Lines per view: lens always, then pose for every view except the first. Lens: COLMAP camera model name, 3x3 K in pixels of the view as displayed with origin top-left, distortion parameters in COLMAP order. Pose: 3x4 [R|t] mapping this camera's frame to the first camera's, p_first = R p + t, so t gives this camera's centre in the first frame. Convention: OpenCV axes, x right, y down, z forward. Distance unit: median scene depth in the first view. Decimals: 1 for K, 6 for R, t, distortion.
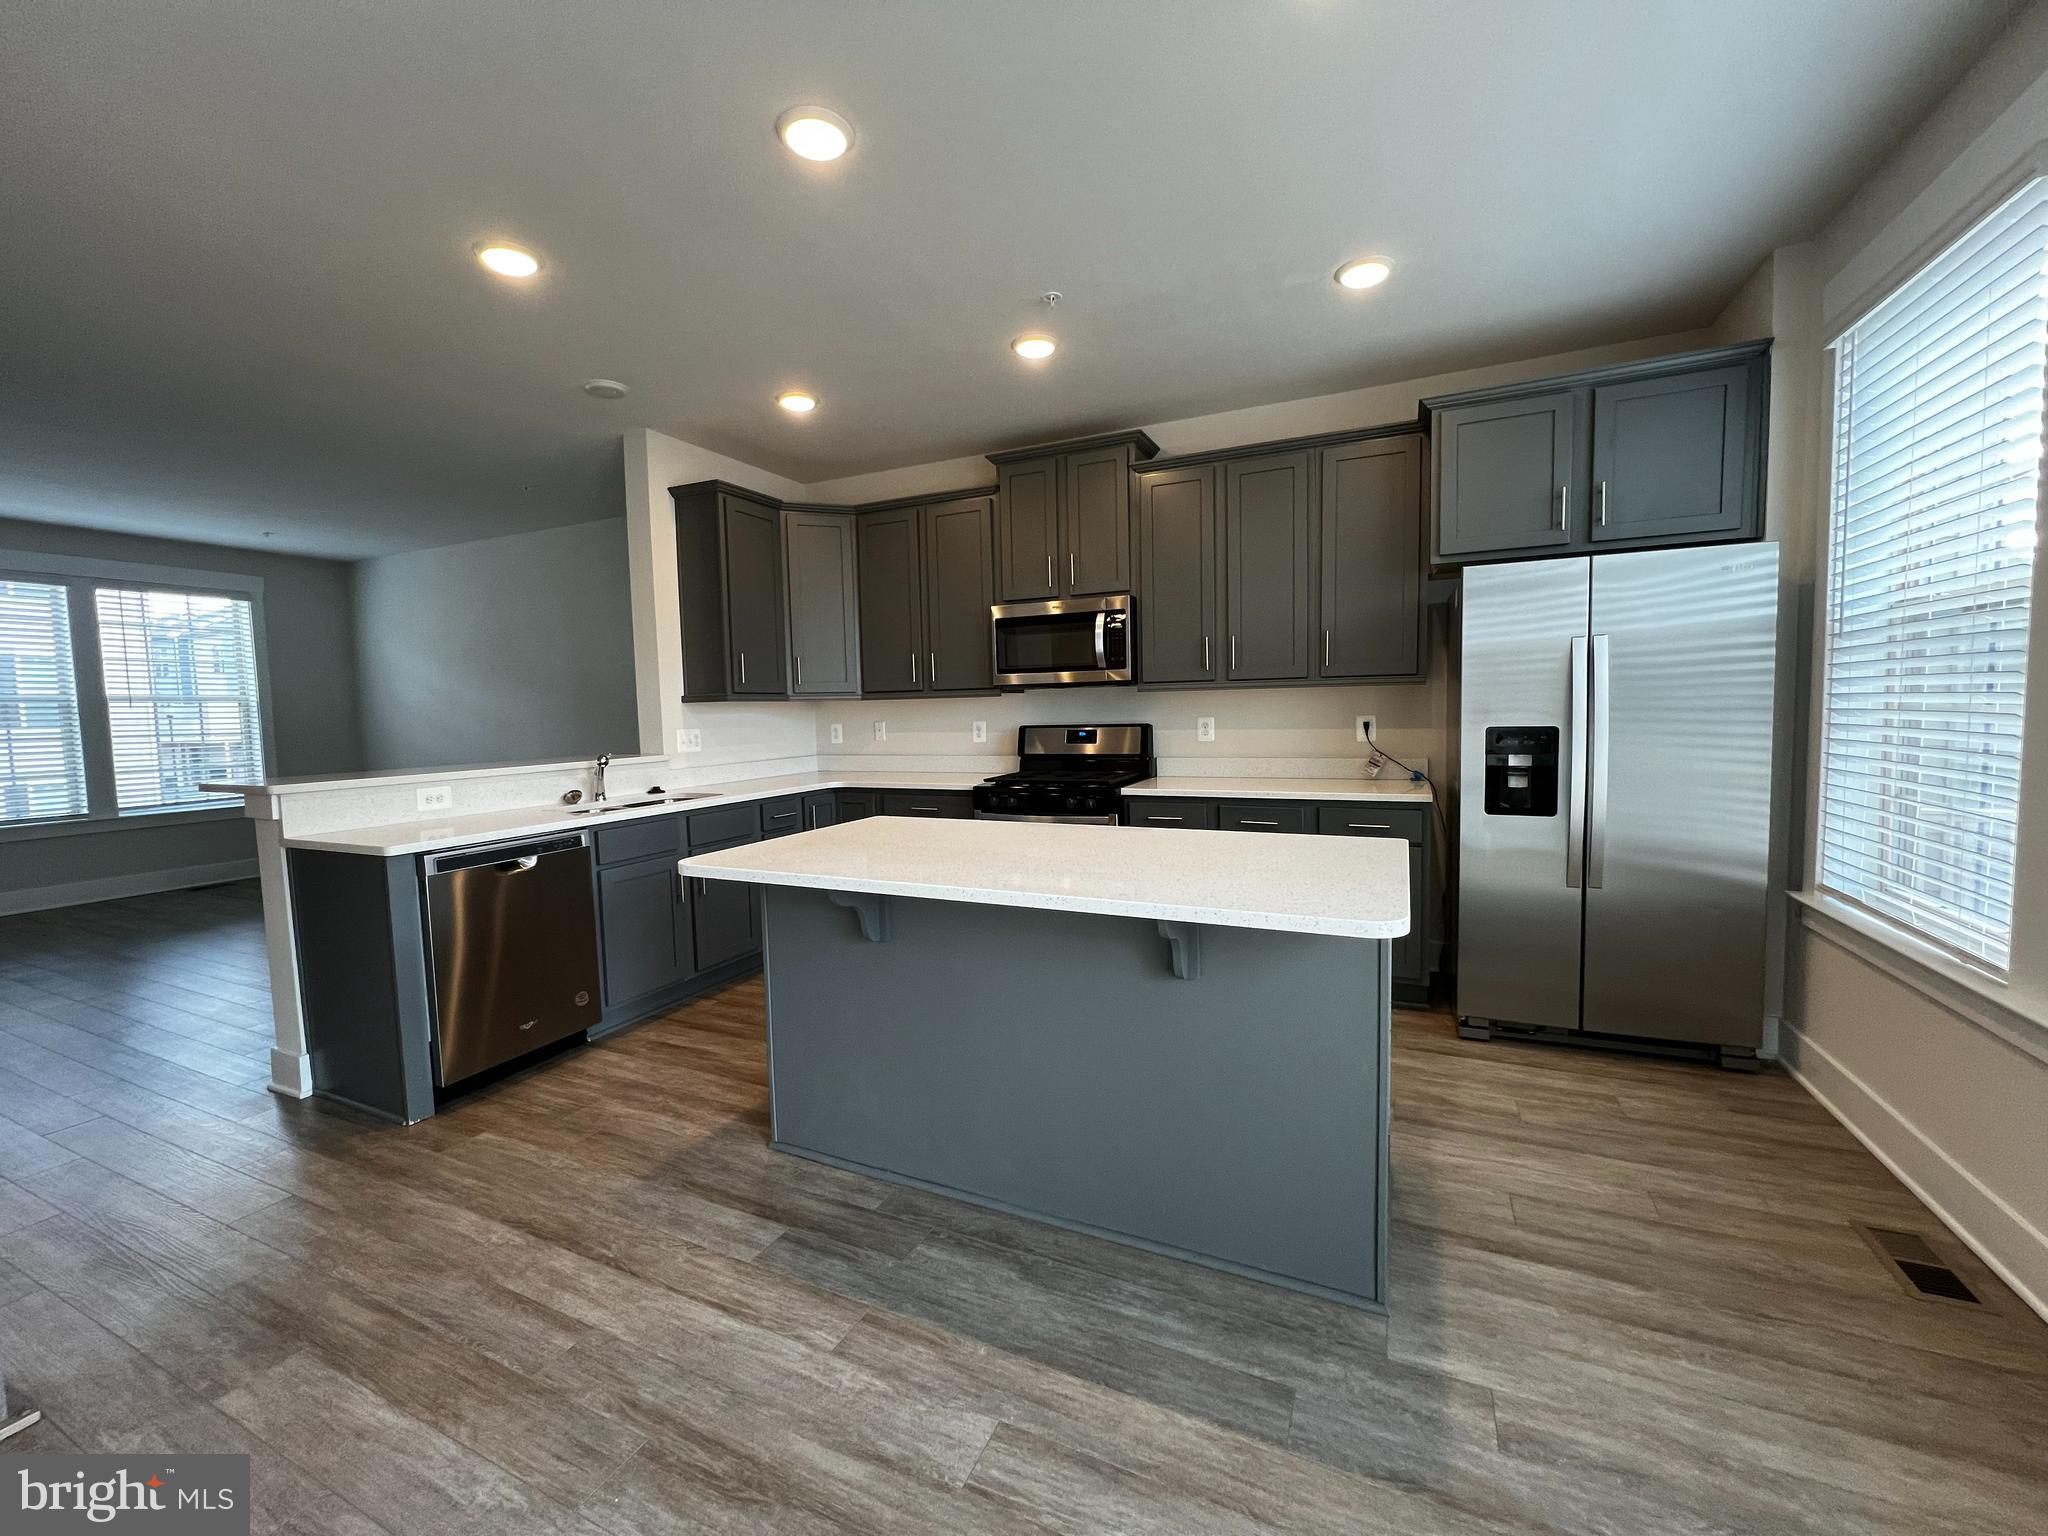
lens RADIAL K [[816.9, 0, 1018.1], [0, 816.9, 760.1], [0, 0, 1]] dist [-0.001942, 0.000015]
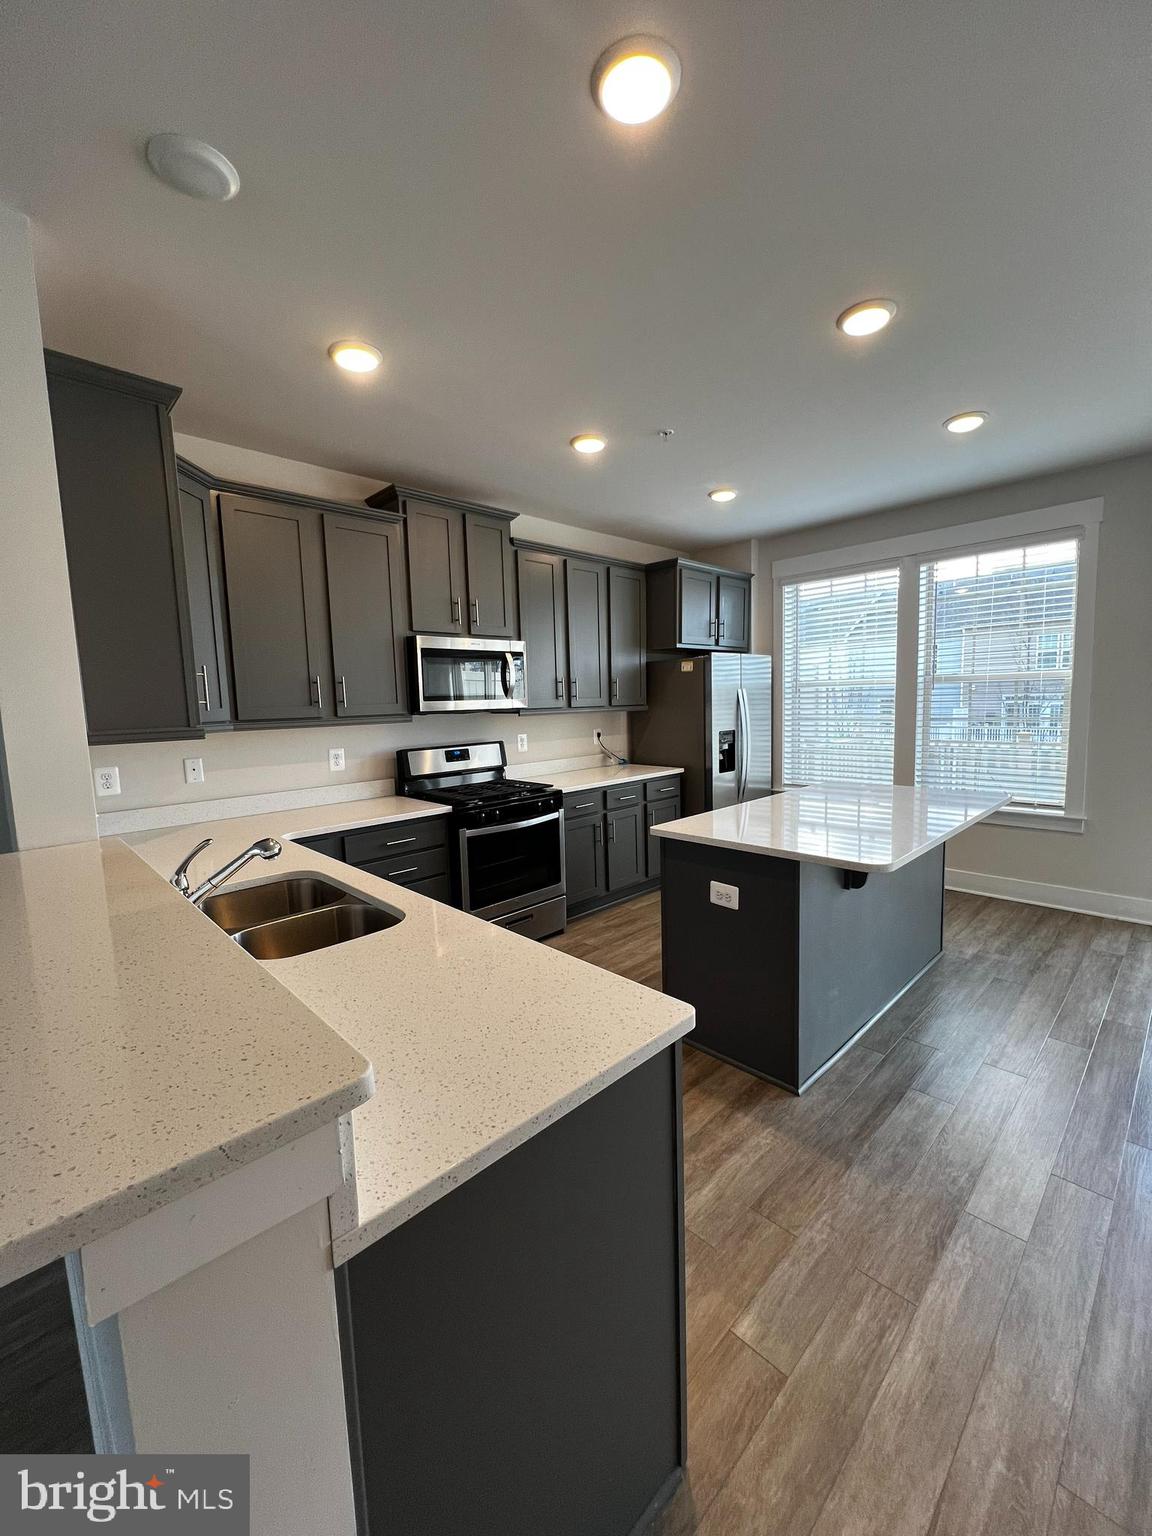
lens RADIAL K [[612.7, 0, 579.1], [0, 612.7, 763.9], [0, 0, 1]] dist [-0.001942, 0.000015]
pose [[0.352272, -0.085079, 0.932023, -1.135479], [0.080500, 0.994923, 0.060395, -0.092220], [-0.932429, 0.053752, 0.357332, 0.879937]]
